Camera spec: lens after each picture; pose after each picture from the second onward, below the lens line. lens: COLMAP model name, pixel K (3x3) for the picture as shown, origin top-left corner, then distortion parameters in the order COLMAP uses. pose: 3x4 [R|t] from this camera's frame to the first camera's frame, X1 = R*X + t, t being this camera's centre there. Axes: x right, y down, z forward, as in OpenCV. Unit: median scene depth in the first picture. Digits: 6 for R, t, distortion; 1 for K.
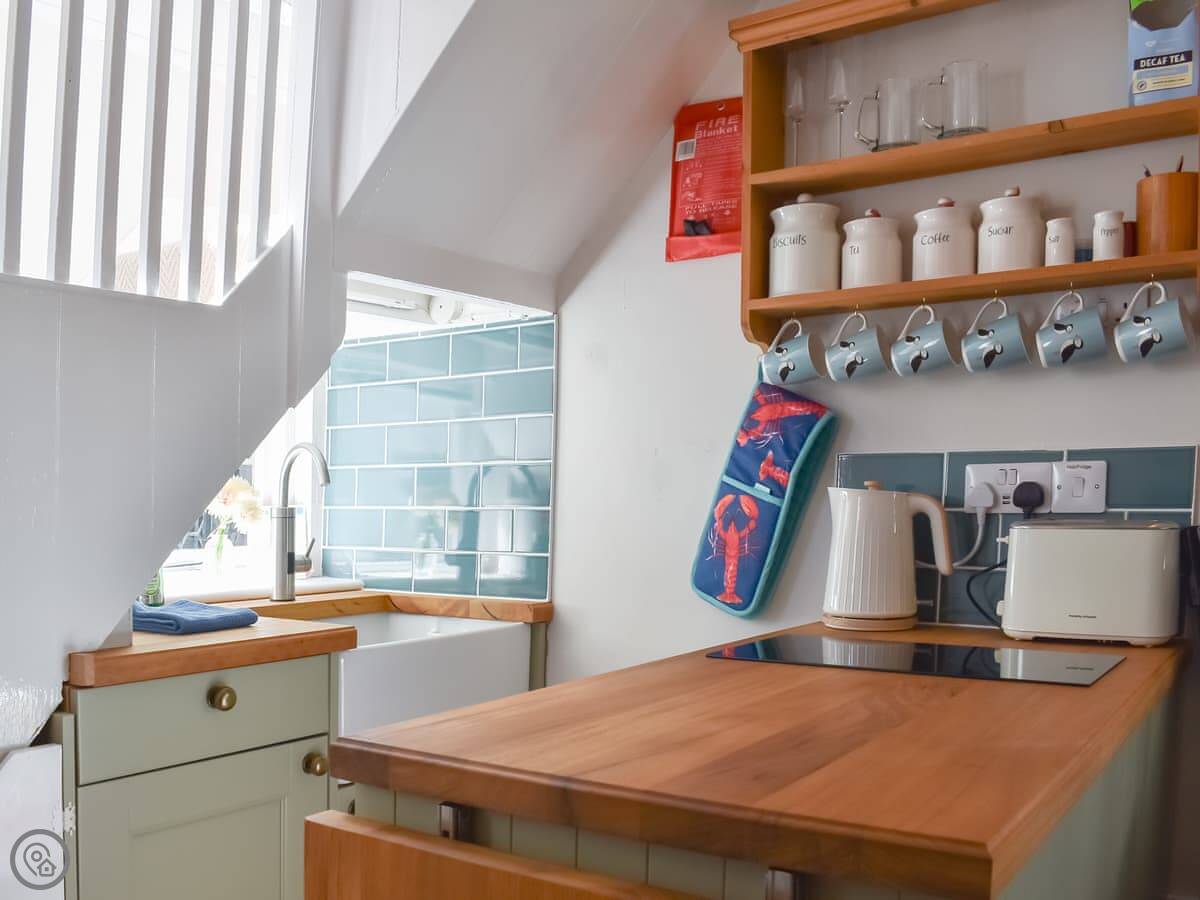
lens RADIAL K [[1177.7, 0, 597.7], [0, 1177.7, 539.7], [0, 0, 1]] dist [-0.060057, -0.013079]
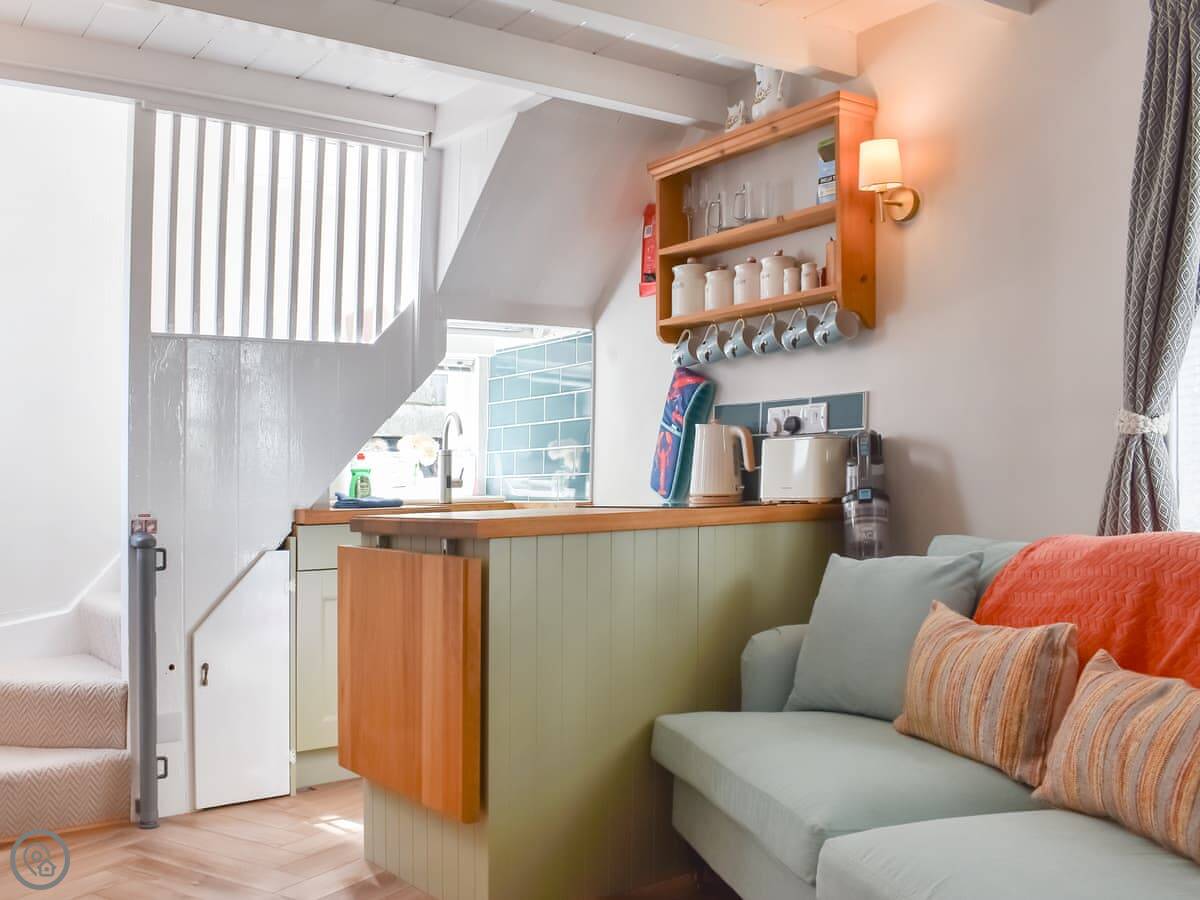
lens RADIAL K [[1153.6, 0, 600.0], [0, 1153.6, 450.0], [0, 0, 1]] dist [-0.091922, -0.001000]
pose [[0.951499, -0.027145, -0.306451, 0.570242], [0.009662, 0.998245, -0.058423, 0.090082], [0.307499, 0.052629, 0.950092, -0.659640]]
